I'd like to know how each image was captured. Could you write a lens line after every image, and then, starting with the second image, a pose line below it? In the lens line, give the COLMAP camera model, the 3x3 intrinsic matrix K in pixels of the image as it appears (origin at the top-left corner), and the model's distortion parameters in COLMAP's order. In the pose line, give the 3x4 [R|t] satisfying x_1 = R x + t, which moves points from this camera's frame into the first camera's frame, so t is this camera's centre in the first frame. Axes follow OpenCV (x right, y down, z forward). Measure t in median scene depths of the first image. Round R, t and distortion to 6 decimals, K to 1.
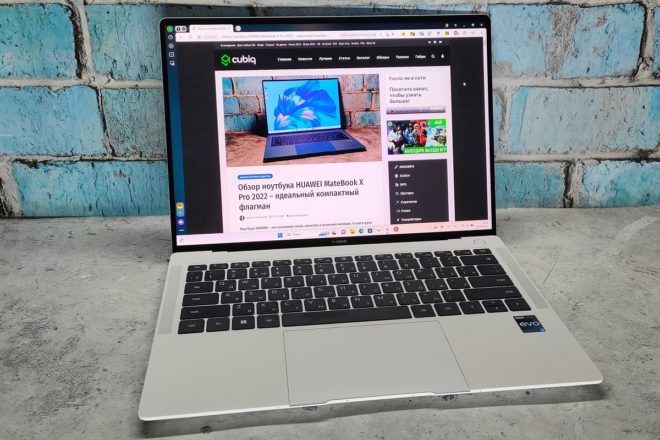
lens RADIAL K [[645.3, 0, 339.0], [0, 645.3, 228.9], [0, 0, 1]] dist [0.058324, -0.029791]
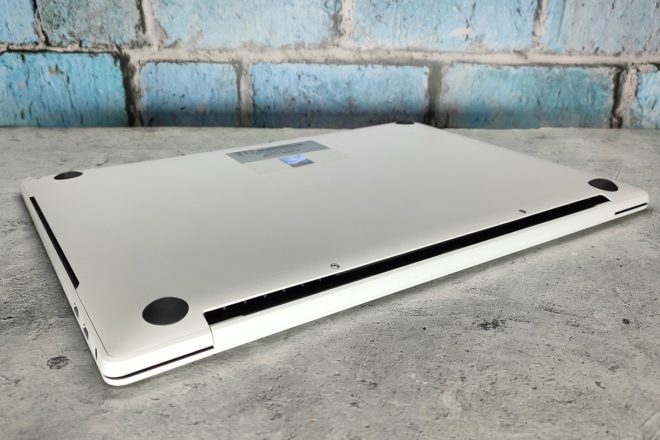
lens RADIAL K [[592.0, 0, 326.8], [0, 592.0, 217.3], [0, 0, 1]] dist [0.072842, -0.134644]
pose [[0.999211, 0.020935, -0.033760, 0.026176], [-0.021836, 0.999410, -0.026521, 0.108205], [0.033185, 0.027237, 0.999078, 0.272107]]
